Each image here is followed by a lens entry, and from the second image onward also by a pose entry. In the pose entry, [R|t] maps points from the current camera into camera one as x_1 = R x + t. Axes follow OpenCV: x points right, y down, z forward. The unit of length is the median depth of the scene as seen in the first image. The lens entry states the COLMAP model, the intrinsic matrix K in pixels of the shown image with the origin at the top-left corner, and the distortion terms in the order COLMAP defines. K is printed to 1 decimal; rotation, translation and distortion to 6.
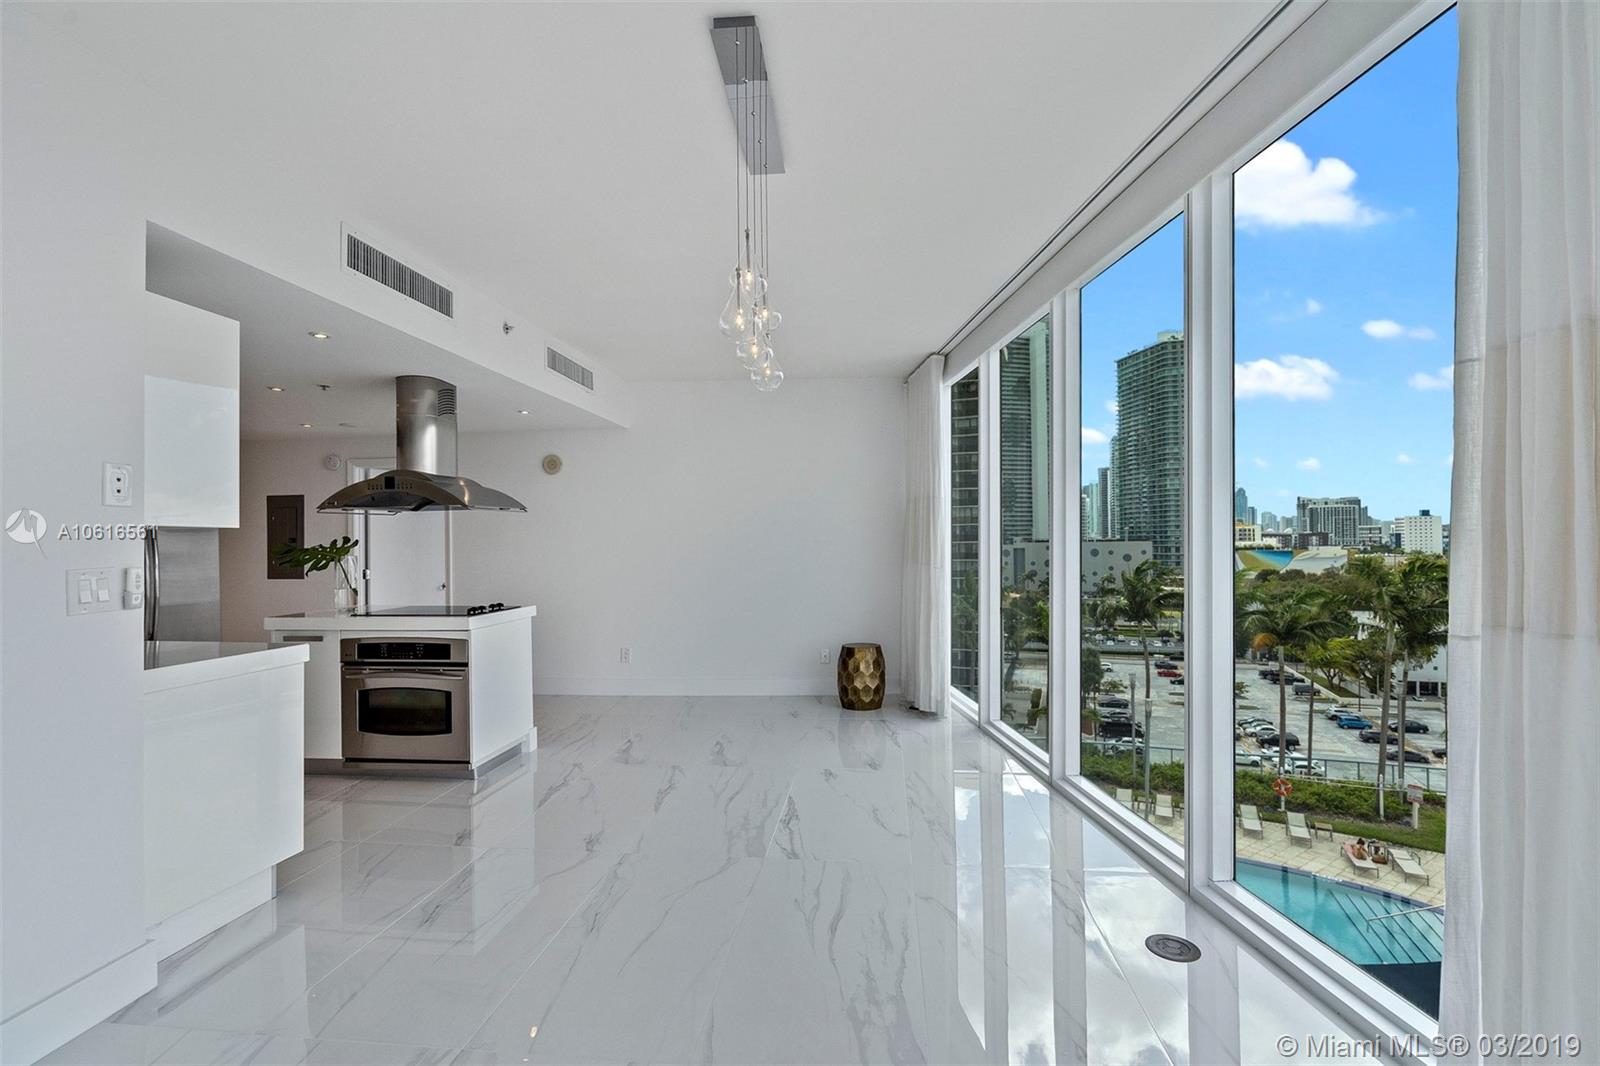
lens RADIAL K [[734.5, 0, 799.2], [0, 734.5, 540.2], [0, 0, 1]] dist [-0.003511, 0.001908]
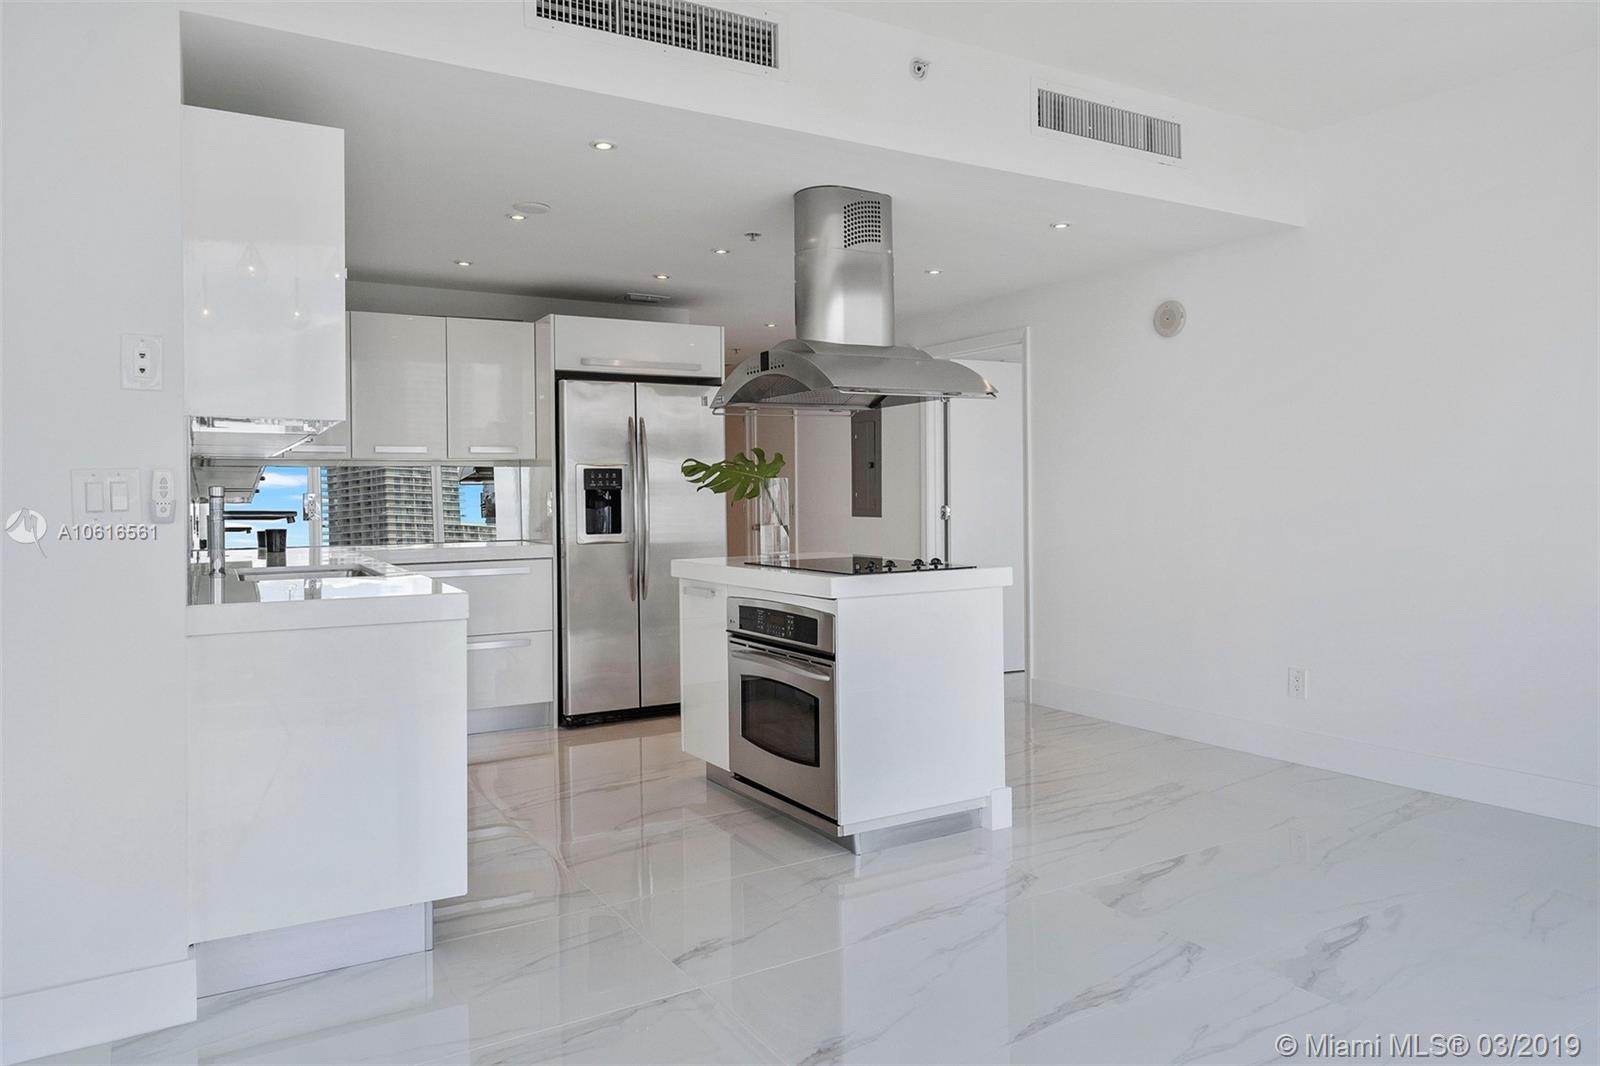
lens RADIAL K [[1074.8, 0, 782.4], [0, 1074.8, 496.0], [0, 0, 1]] dist [-0.004372, -0.003974]
pose [[0.610898, 0.007592, -0.791673, 0.203184], [0.004968, 0.999898, 0.013423, 0.028316], [0.791694, -0.012133, 0.610798, 0.439888]]
